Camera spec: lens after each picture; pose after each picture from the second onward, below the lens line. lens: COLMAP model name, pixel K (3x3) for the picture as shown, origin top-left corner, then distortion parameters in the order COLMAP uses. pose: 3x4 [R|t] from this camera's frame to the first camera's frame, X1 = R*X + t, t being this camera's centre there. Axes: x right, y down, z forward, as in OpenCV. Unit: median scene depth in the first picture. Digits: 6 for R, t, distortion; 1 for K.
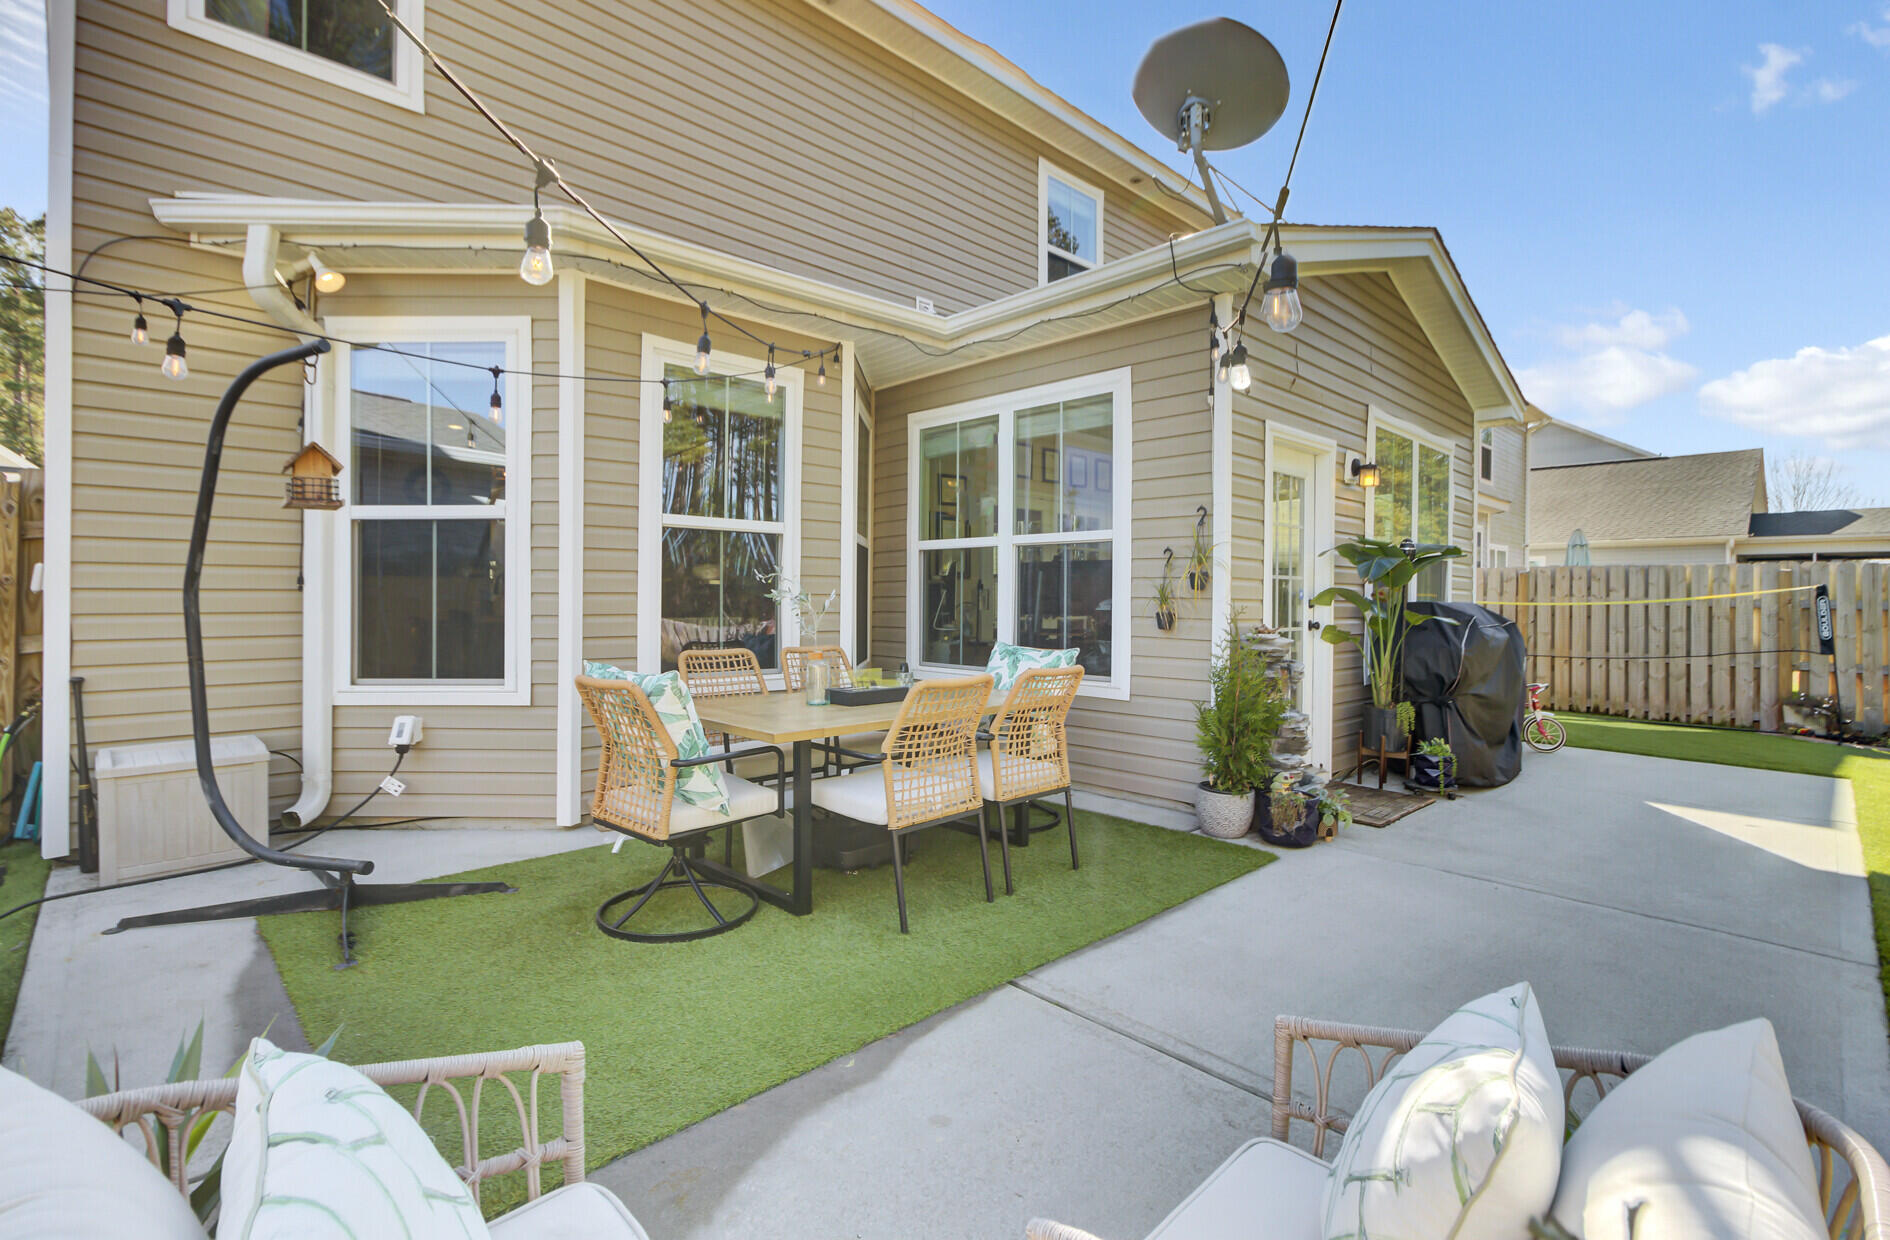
lens RADIAL K [[866.9, 0, 943.6], [0, 866.9, 605.8], [0, 0, 1]] dist [-0.002297, 0.000000]
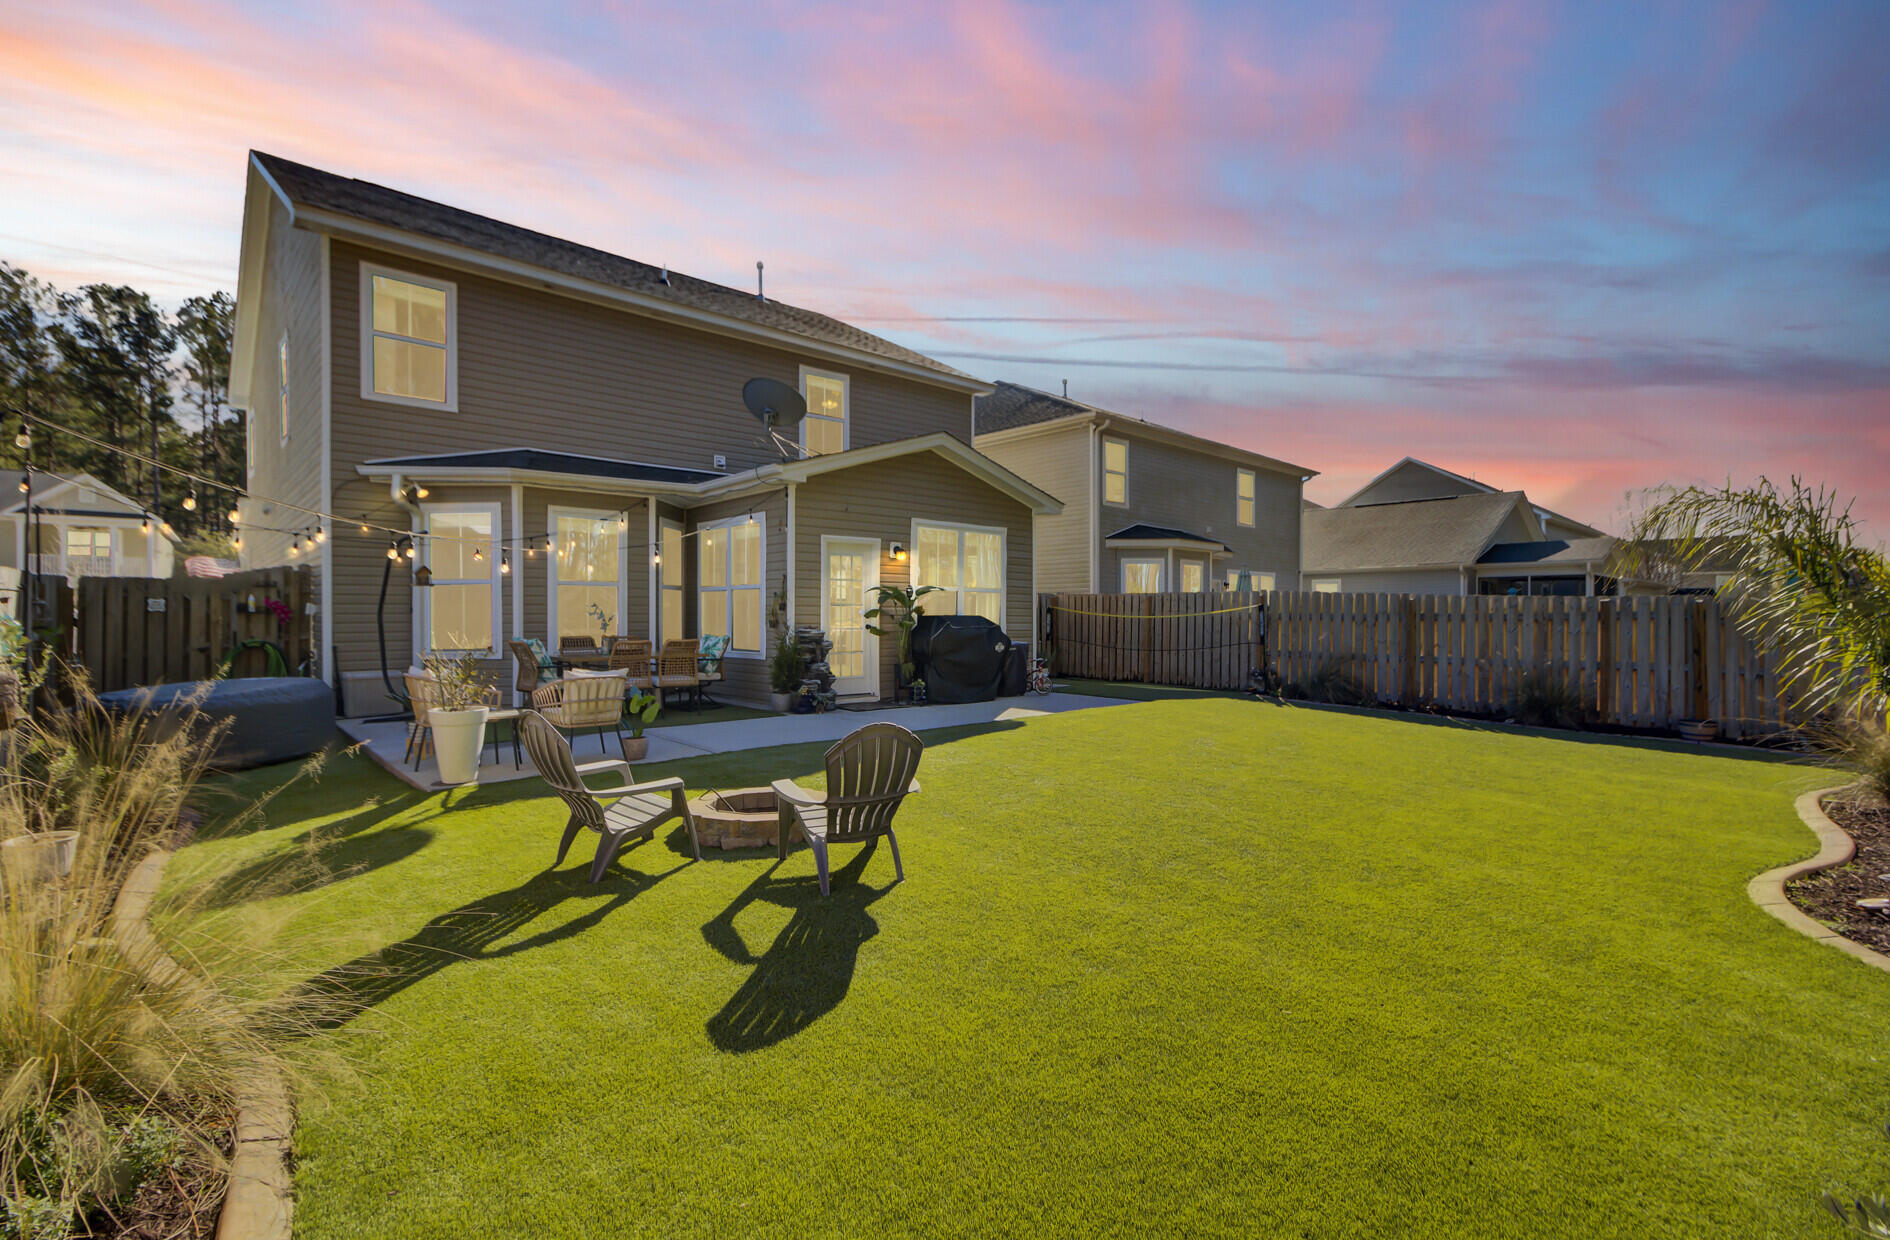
lens RADIAL K [[866.9, 0, 944.7], [0, 866.9, 625.2], [0, 0, 1]] dist [-0.002297, 0.000000]
pose [[0.999472, -0.007013, -0.031730, 0.808910], [0.007029, 0.999975, 0.000399, 0.023674], [0.031727, -0.000622, 0.999496, -1.339776]]
